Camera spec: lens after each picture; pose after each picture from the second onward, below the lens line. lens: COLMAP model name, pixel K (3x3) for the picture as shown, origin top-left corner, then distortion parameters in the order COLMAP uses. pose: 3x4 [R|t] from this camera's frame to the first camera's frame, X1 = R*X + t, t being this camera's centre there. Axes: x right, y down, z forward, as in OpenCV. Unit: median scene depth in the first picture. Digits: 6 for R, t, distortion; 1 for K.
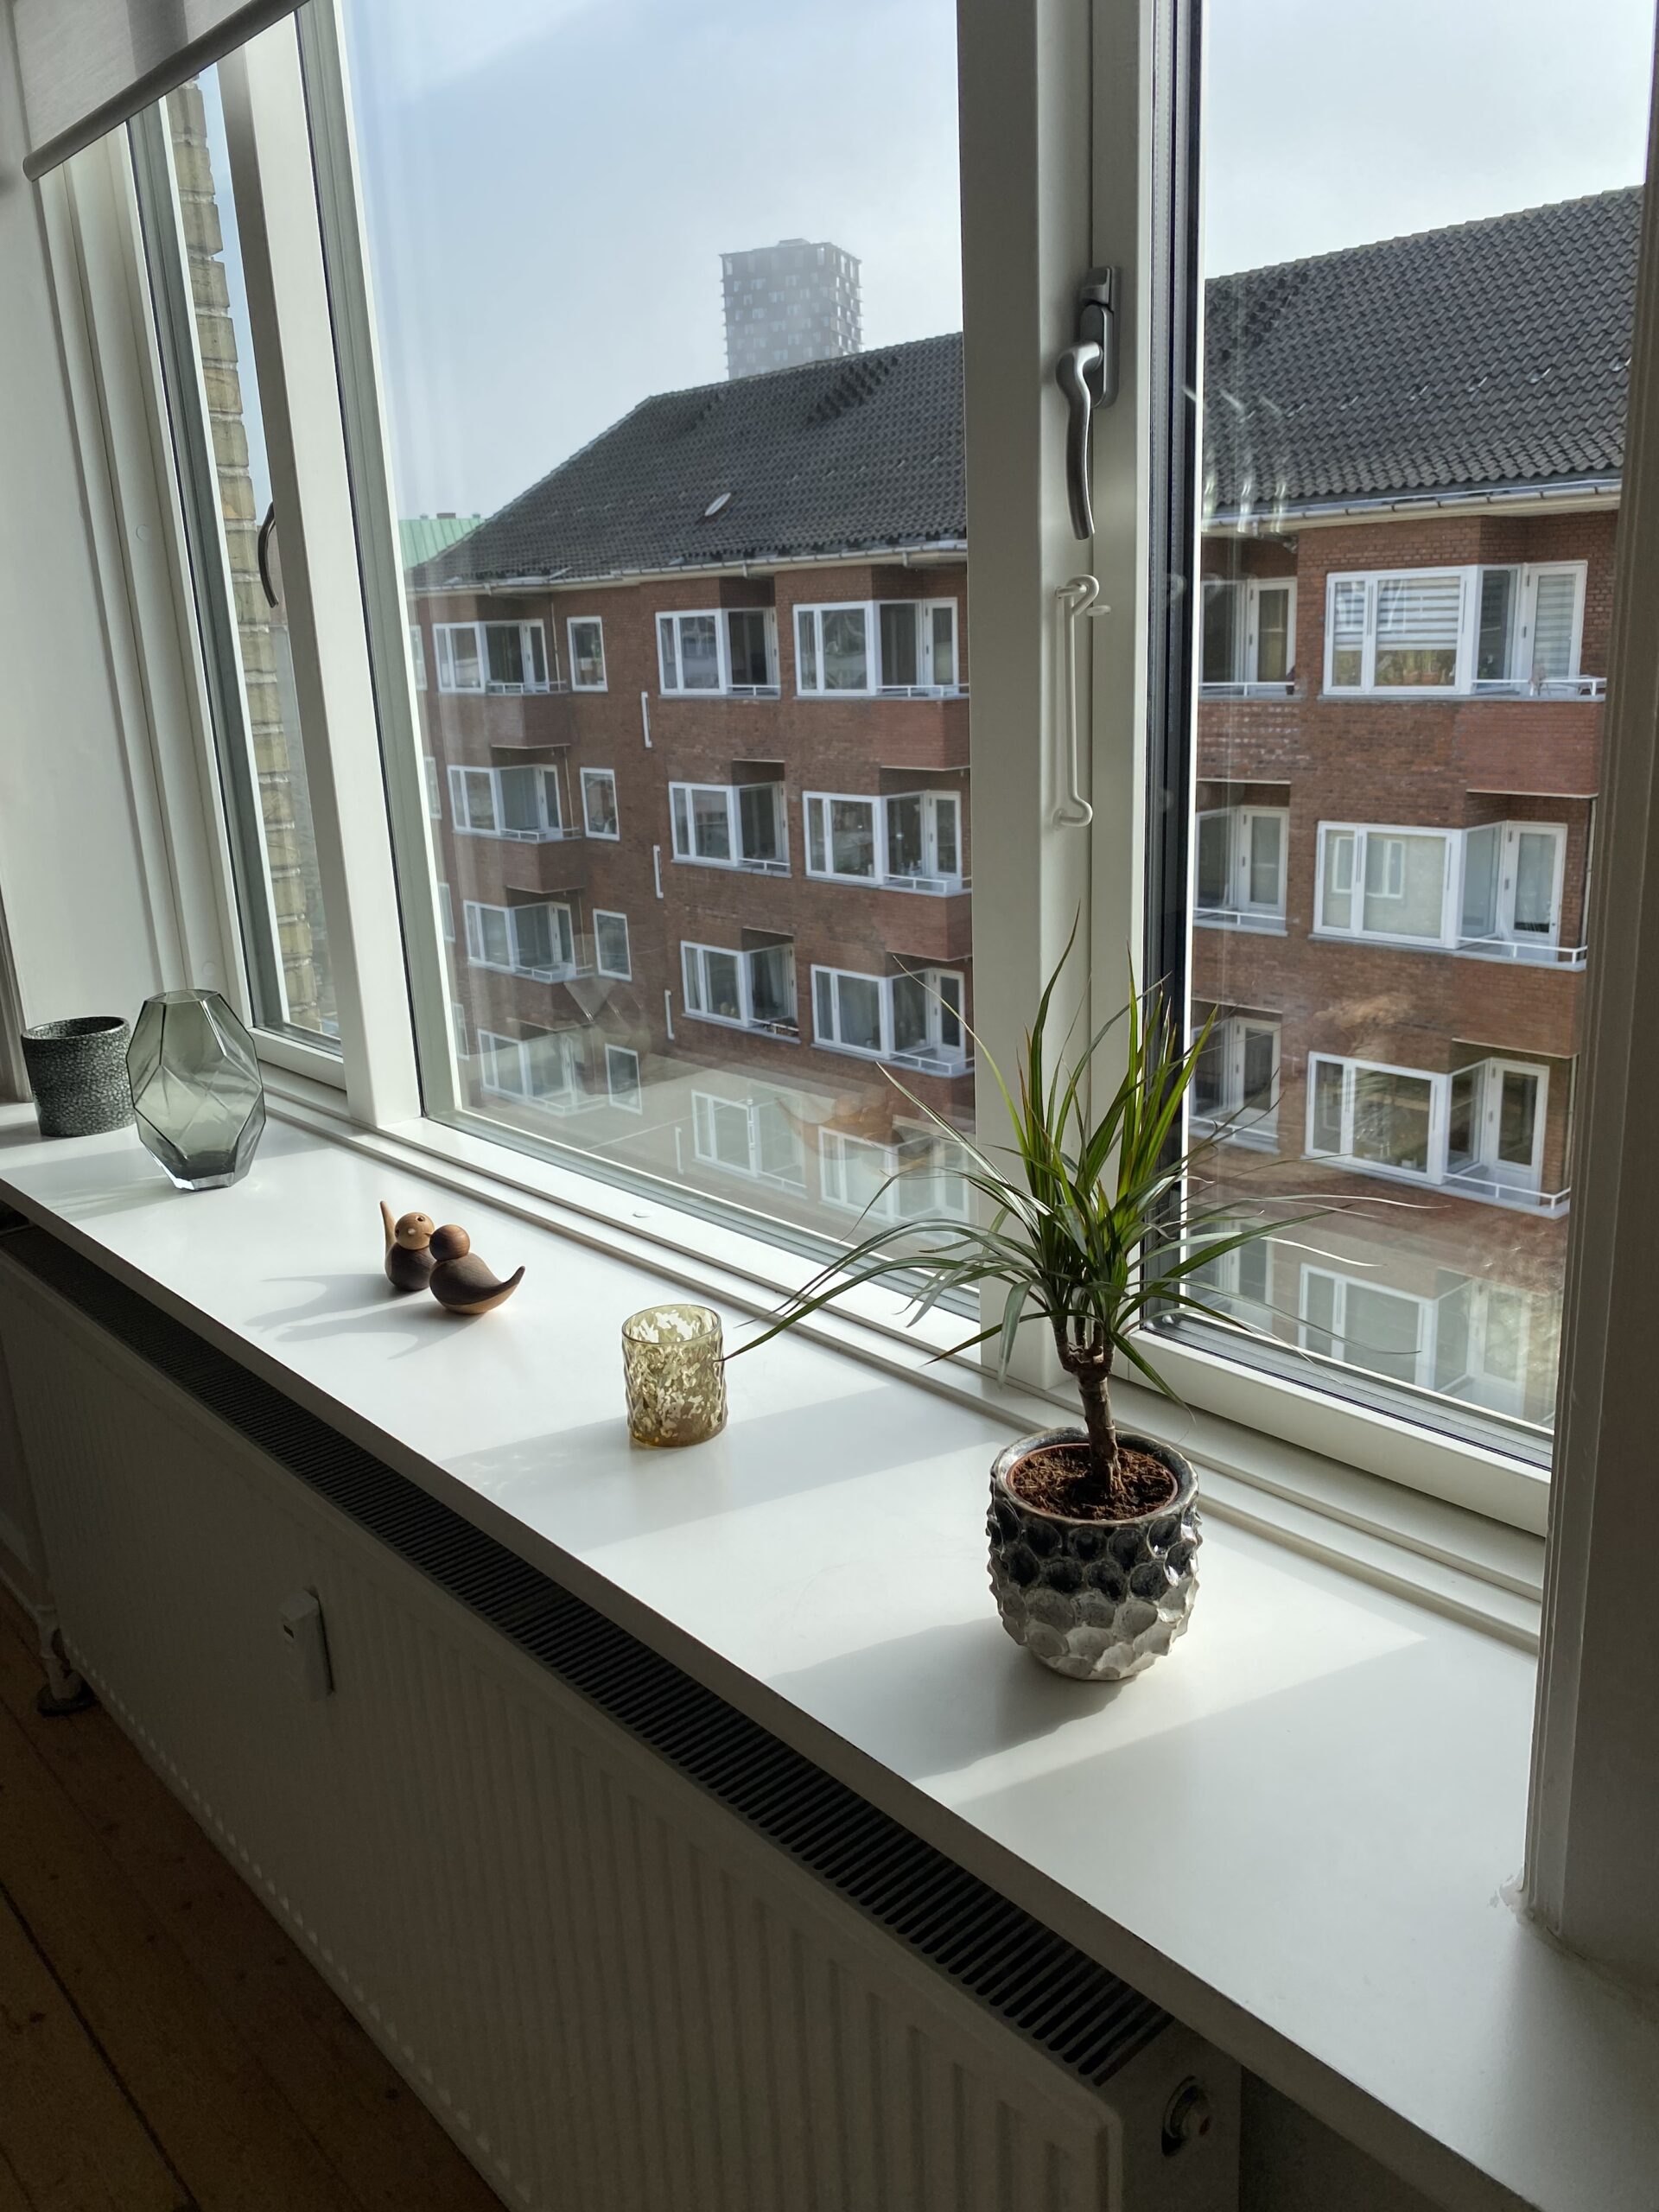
lens RADIAL K [[1708.3, 0, 821.2], [0, 1708.3, 1110.3], [0, 0, 1]] dist [0.028841, -0.010440]
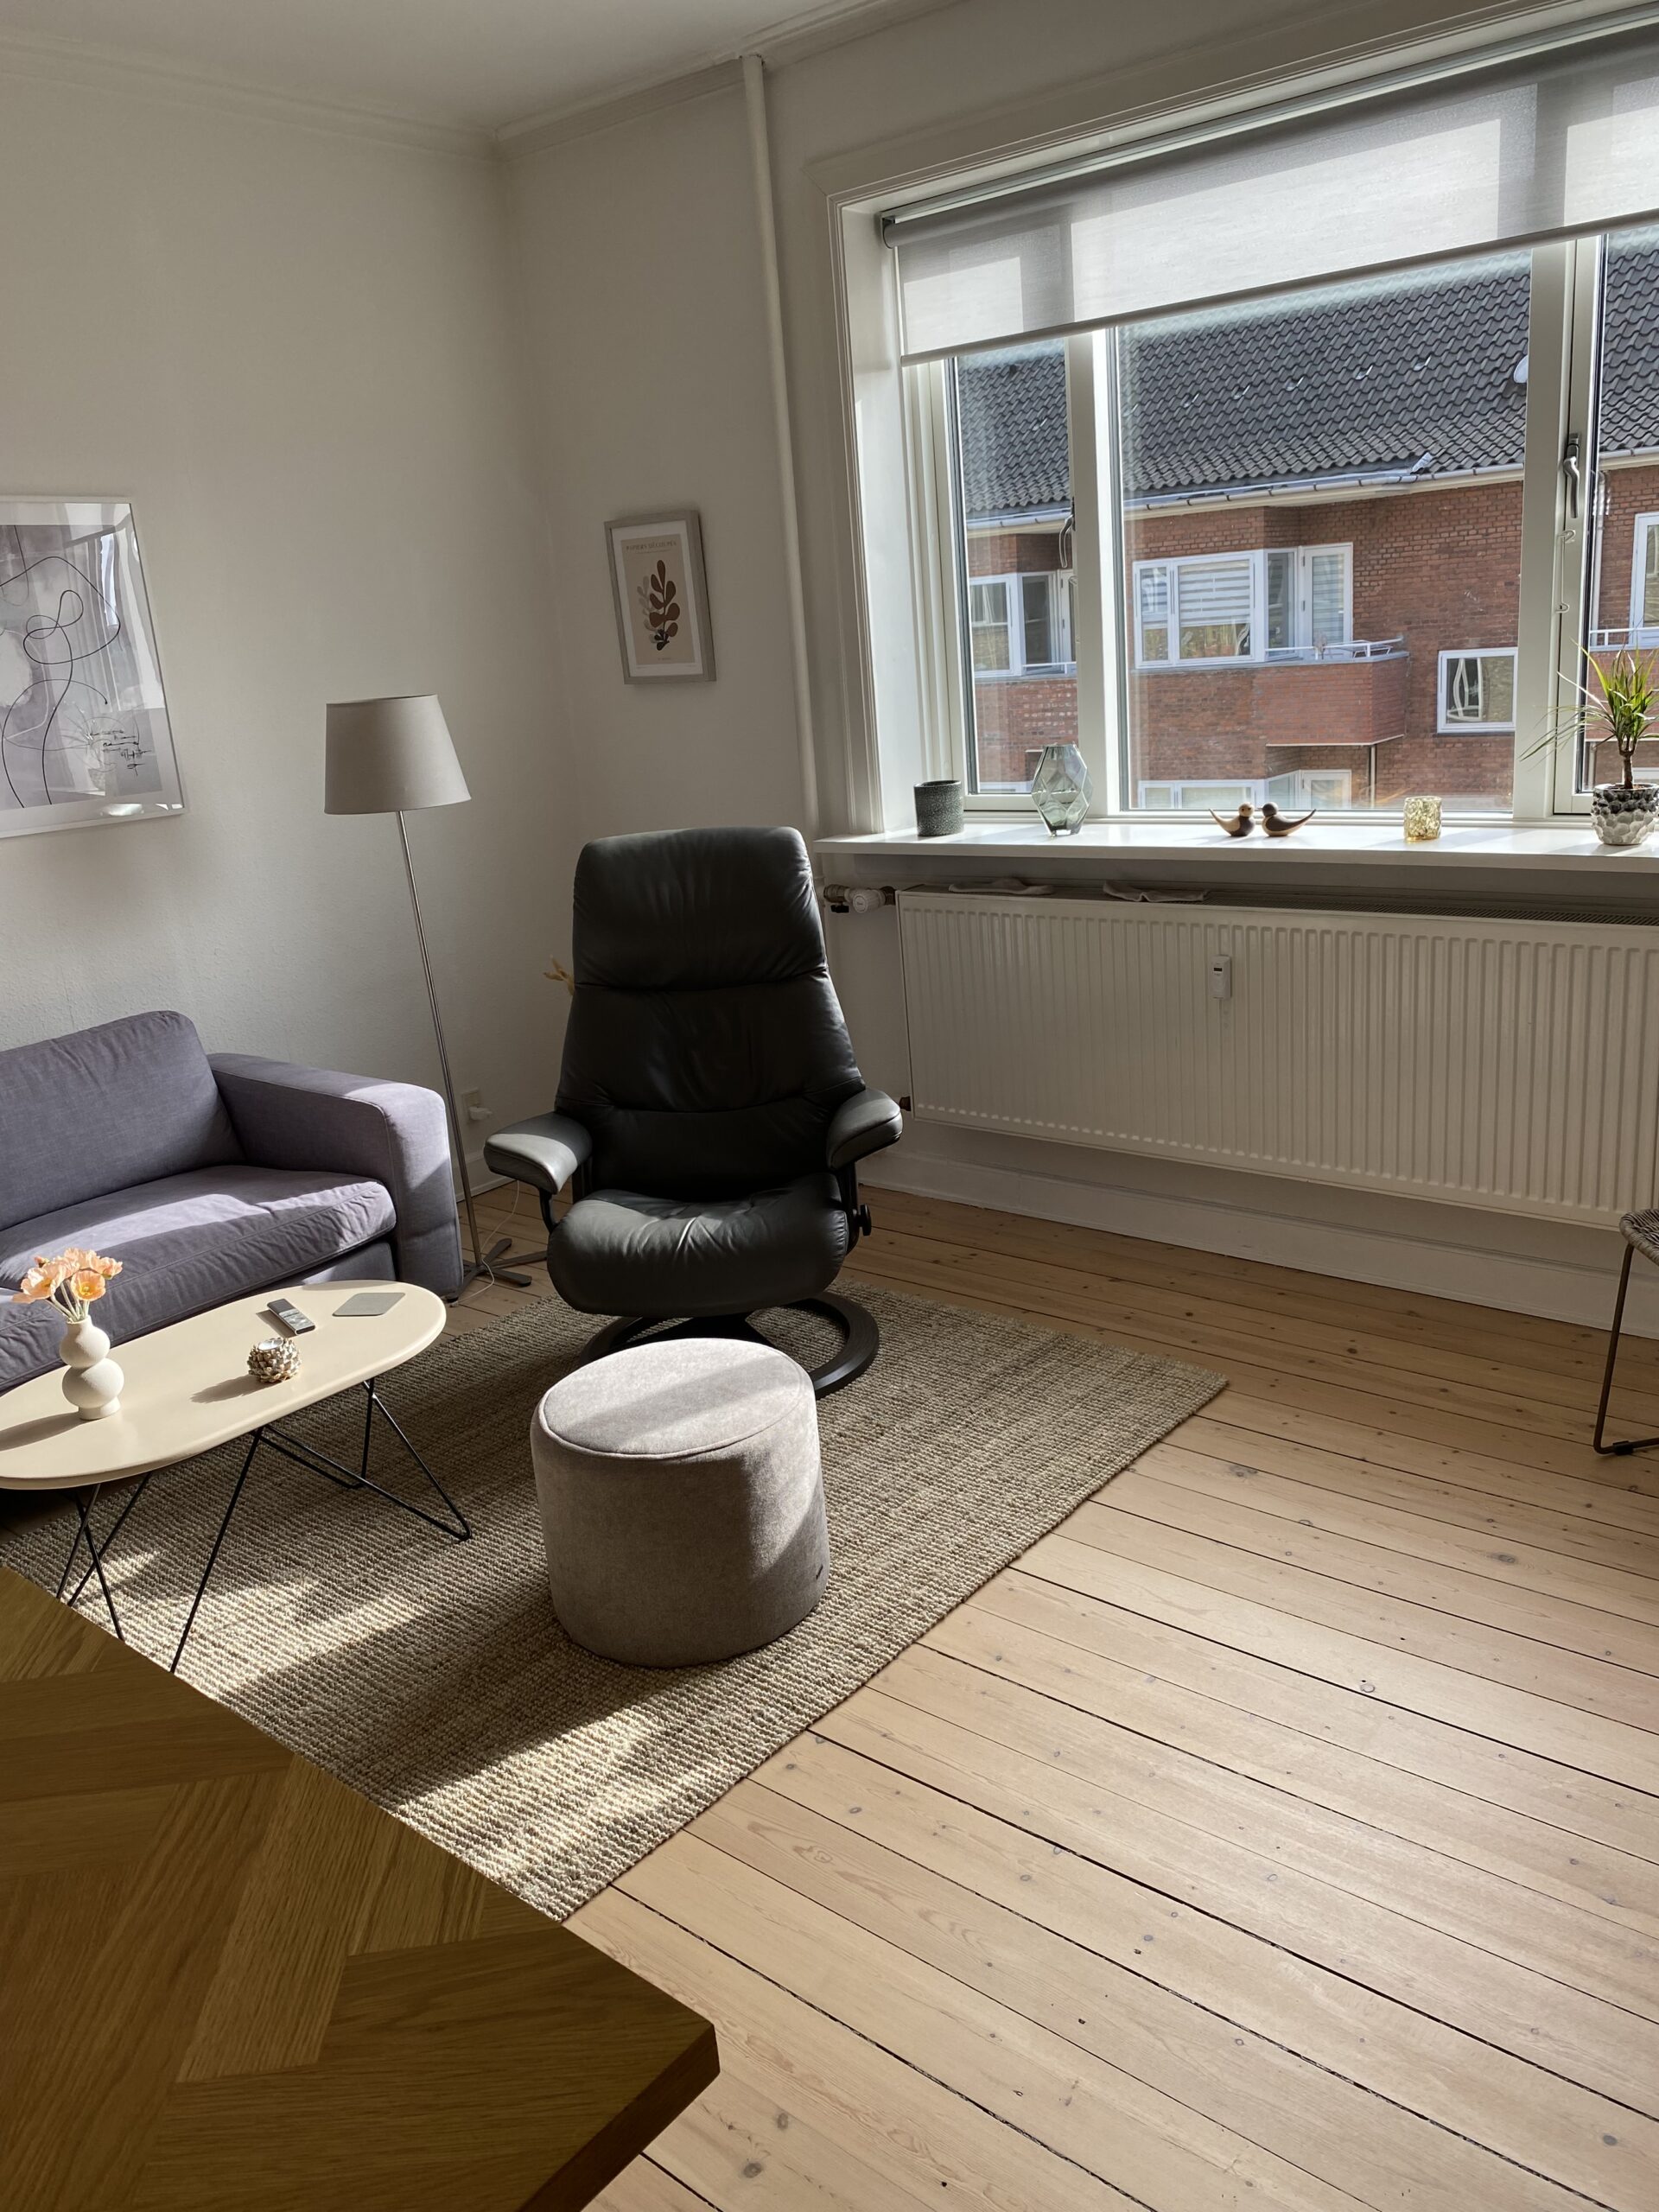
lens RADIAL K [[1708.3, 0, 838.6], [0, 1708.3, 1111.6], [0, 0, 1]] dist [0.028841, -0.010440]
pose [[0.987185, -0.080804, 0.137610, -0.085551], [0.081170, 0.996696, 0.002960, 0.032003], [-0.137394, 0.008248, 0.990482, -0.097668]]
